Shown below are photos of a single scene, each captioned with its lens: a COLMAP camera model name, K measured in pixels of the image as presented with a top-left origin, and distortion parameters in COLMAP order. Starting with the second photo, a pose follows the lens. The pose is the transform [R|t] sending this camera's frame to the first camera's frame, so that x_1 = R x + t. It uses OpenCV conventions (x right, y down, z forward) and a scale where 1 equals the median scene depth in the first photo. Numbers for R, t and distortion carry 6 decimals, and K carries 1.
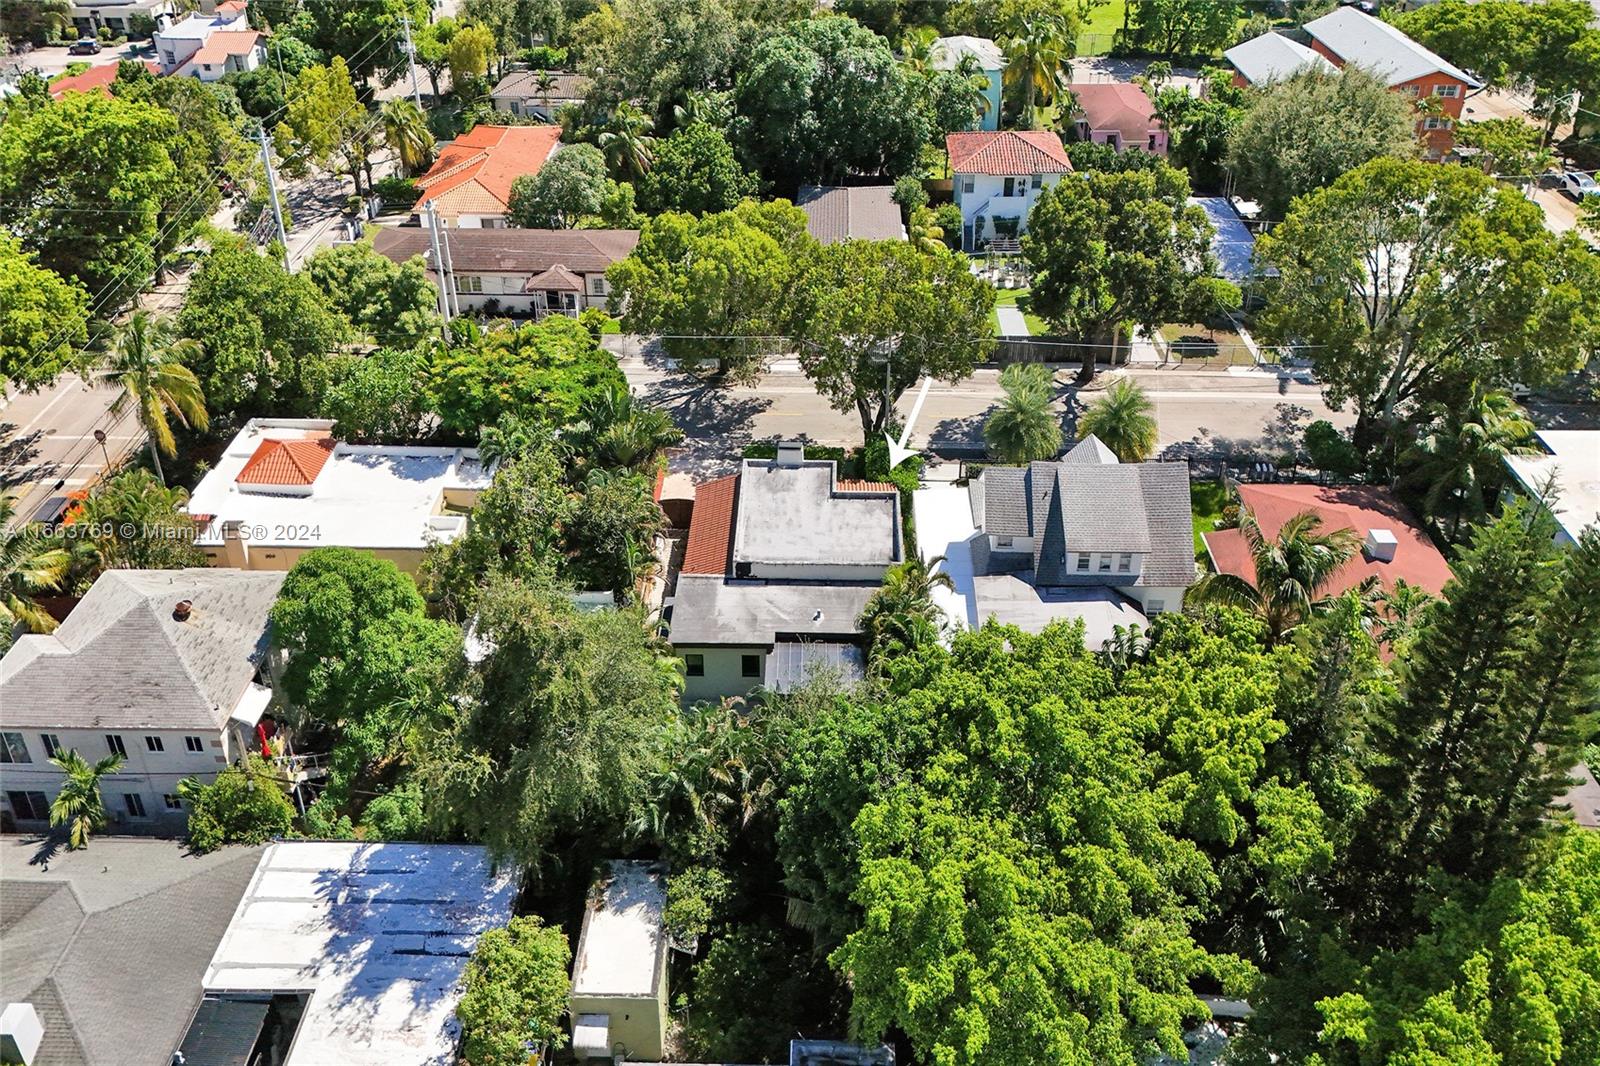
lens RADIAL K [[1081.7, 0, 800.0], [0, 1081.7, 533.0], [0, 0, 1]] dist [0.038176, -0.002759]
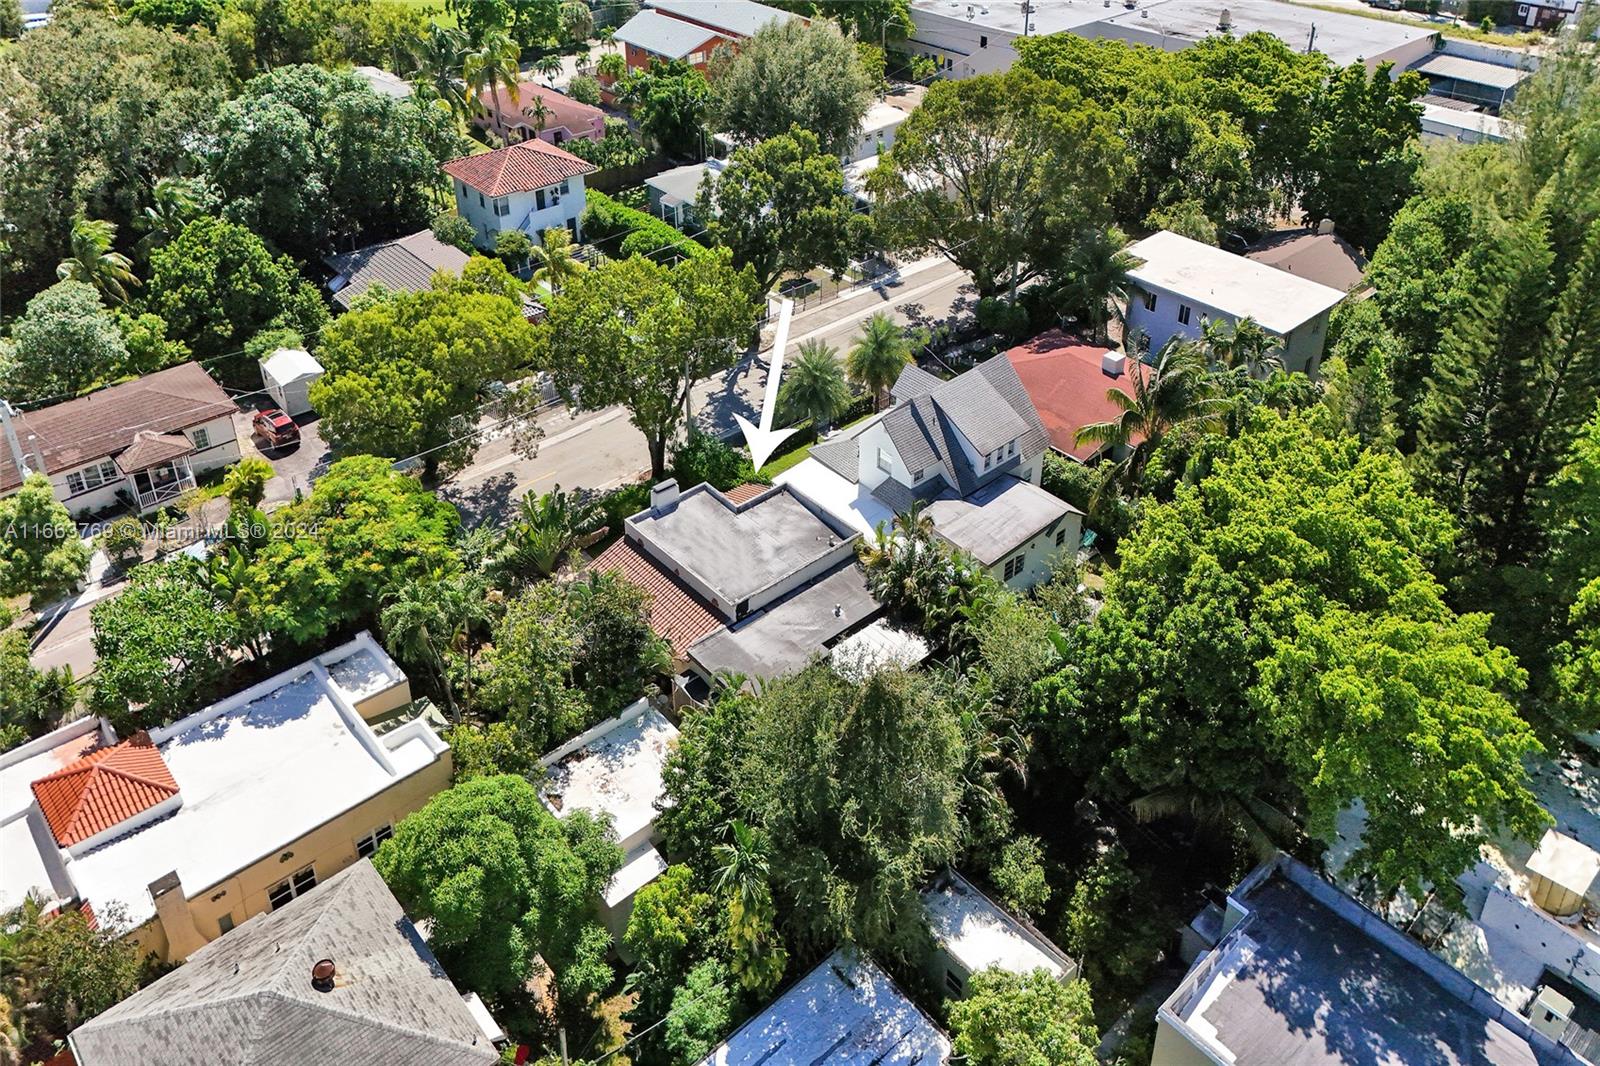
lens RADIAL K [[1081.7, 0, 800.0], [0, 1081.7, 533.0], [0, 0, 1]] dist [0.038176, -0.002759]
pose [[0.737795, -0.421396, 0.527336, -0.468500], [0.423127, 0.897391, 0.125113, -0.119149], [-0.525949, 0.130822, 0.840395, 0.148112]]
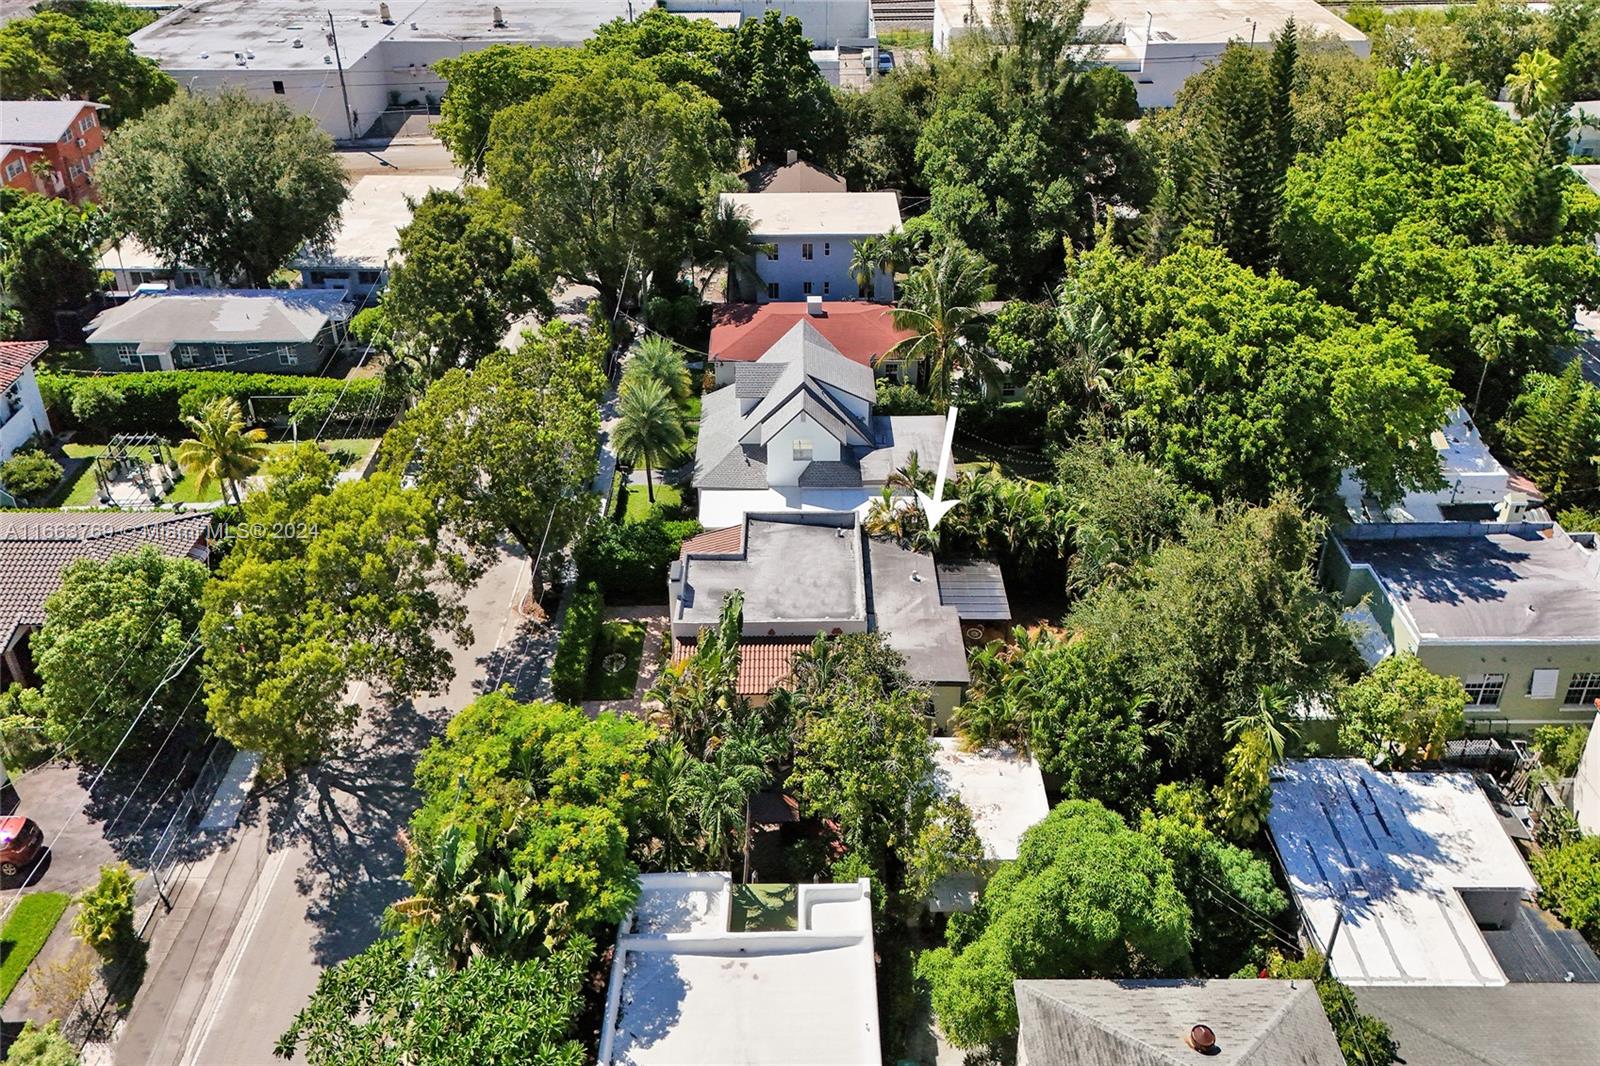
lens RADIAL K [[1081.7, 0, 800.0], [0, 1081.7, 533.0], [0, 0, 1]] dist [0.038176, -0.002759]
pose [[-0.025340, -0.619137, 0.784874, -0.715847], [0.626221, 0.602162, 0.495225, -0.497013], [-0.779234, 0.504054, 0.372458, 0.620715]]
